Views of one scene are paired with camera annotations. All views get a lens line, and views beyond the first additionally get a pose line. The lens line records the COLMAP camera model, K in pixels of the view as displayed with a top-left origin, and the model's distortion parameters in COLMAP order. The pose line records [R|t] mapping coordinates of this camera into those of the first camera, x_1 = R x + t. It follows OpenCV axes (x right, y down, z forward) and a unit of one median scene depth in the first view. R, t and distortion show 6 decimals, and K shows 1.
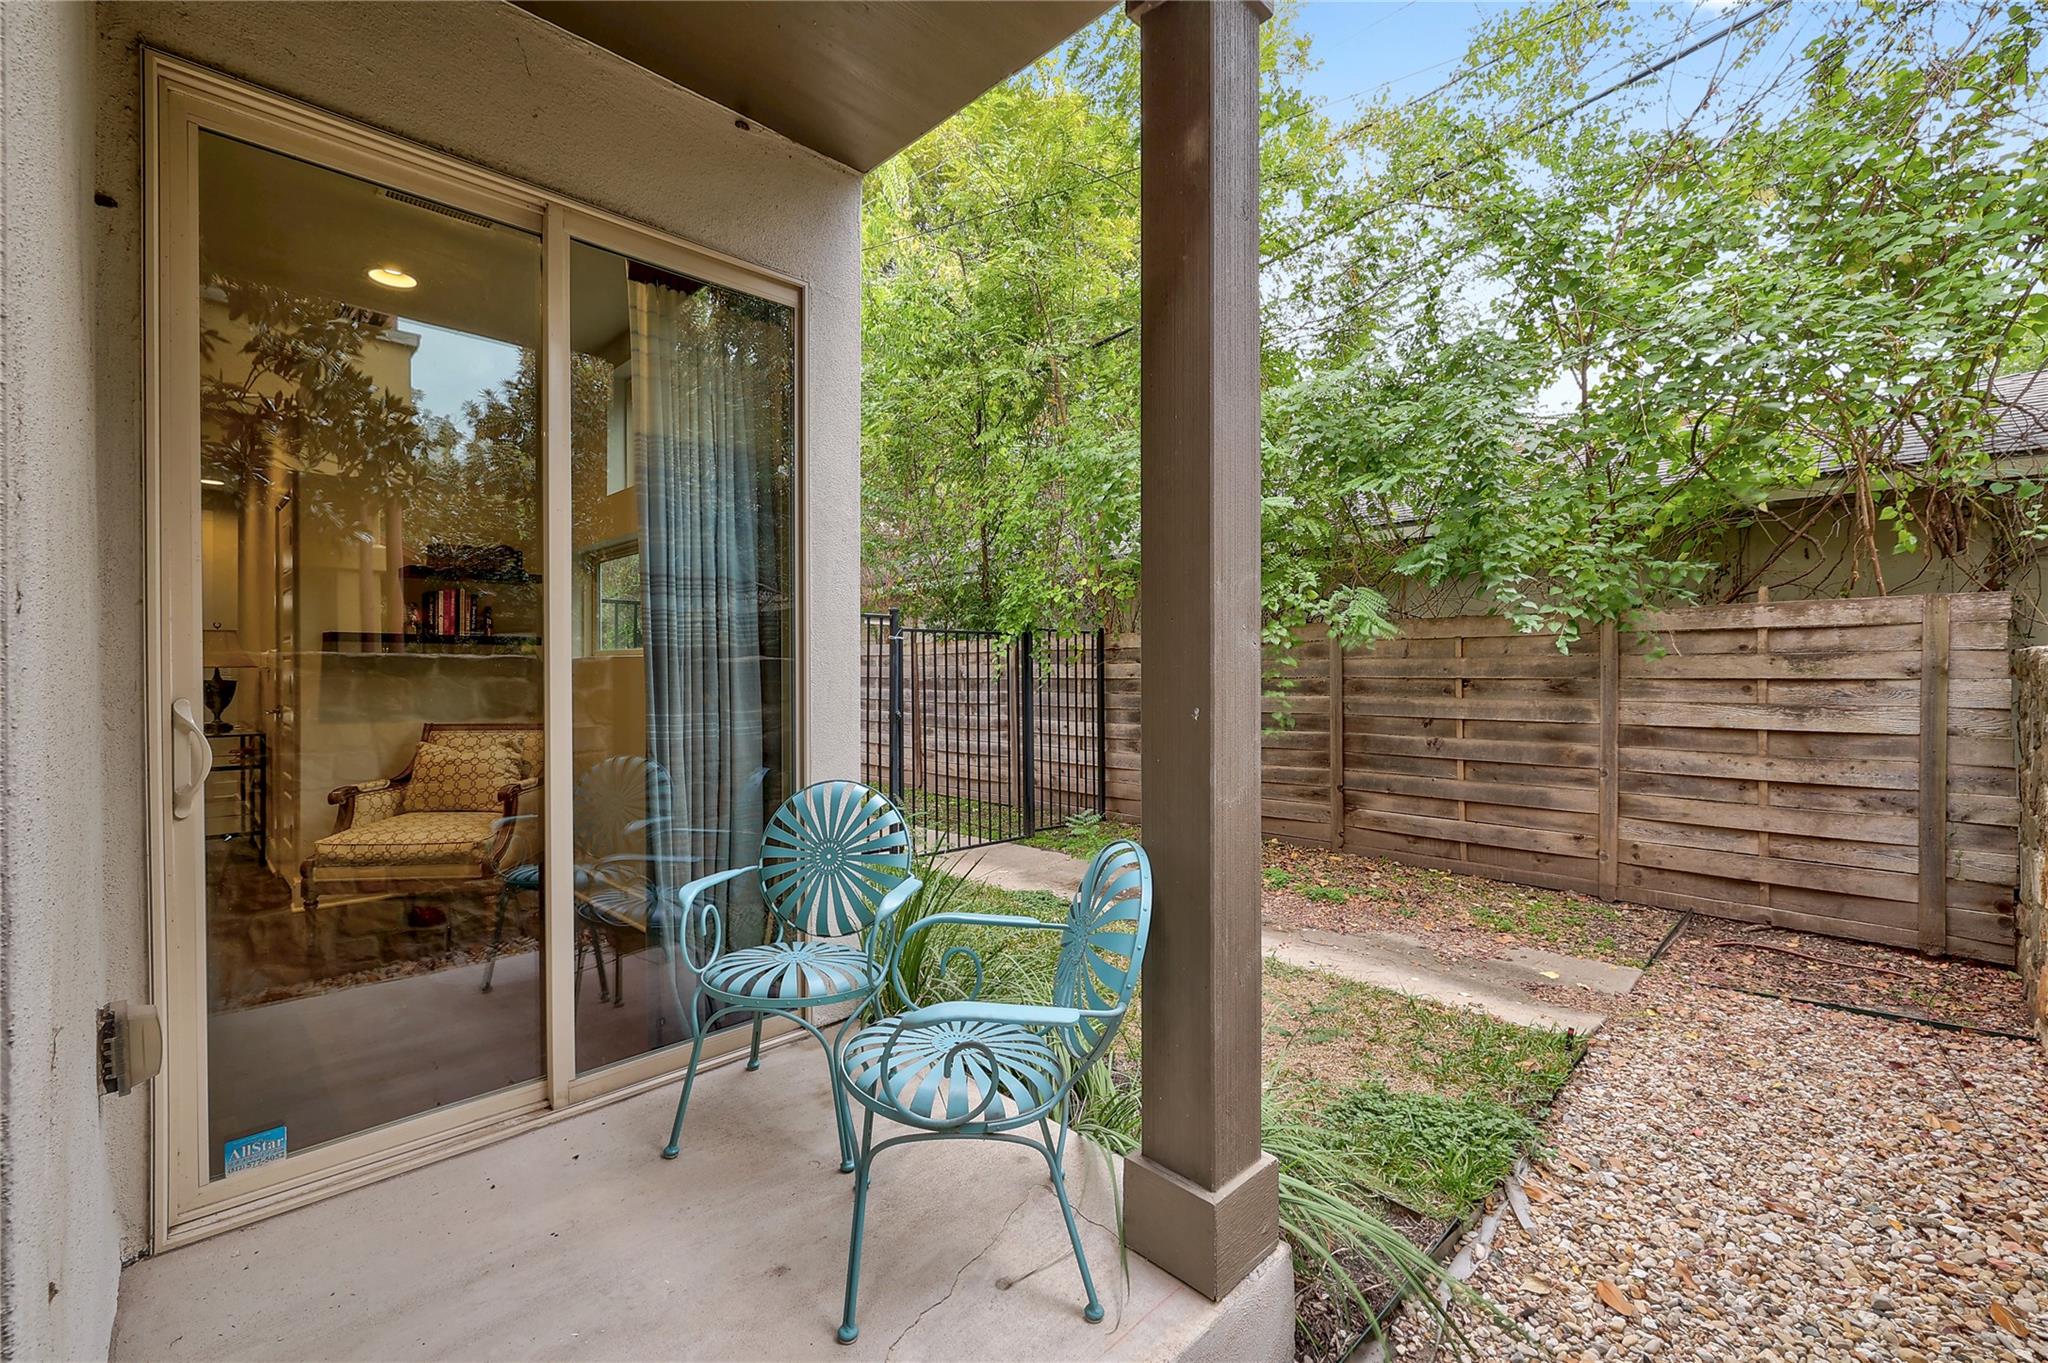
lens RADIAL K [[897.9, 0, 1010.4], [0, 897.9, 675.3], [0, 0, 1]] dist [-0.007133, 0.000816]
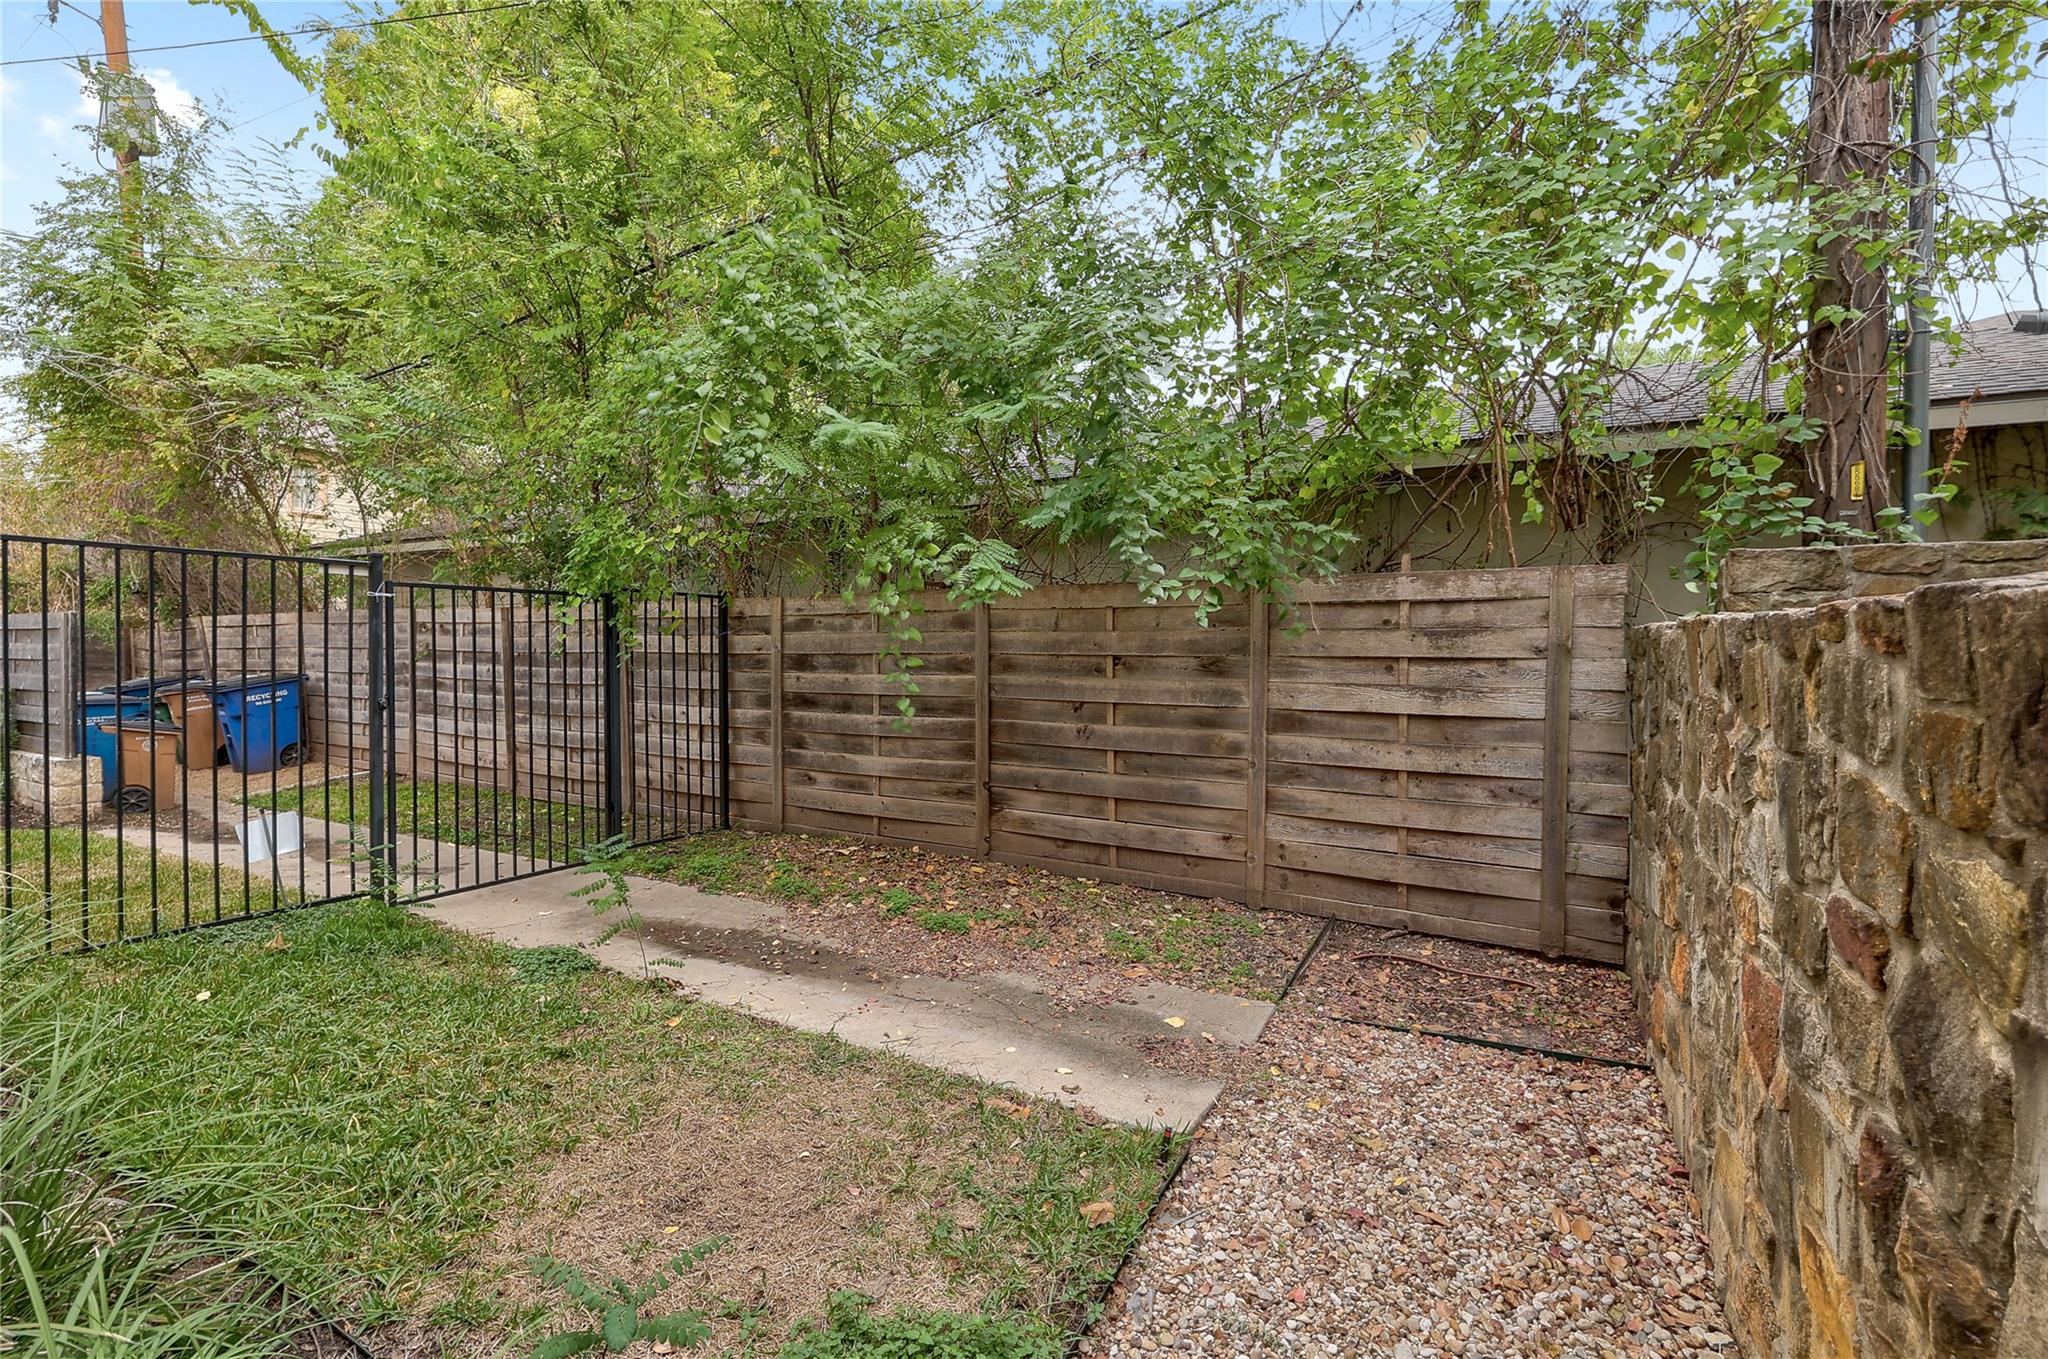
lens RADIAL K [[897.9, 0, 1033.2], [0, 897.9, 670.0], [0, 0, 1]] dist [-0.007133, 0.000816]
pose [[0.958327, -0.000822, 0.285673, 0.224379], [-0.005531, 0.999755, 0.021433, -0.000702], [-0.285621, -0.022120, 0.958087, 0.239587]]
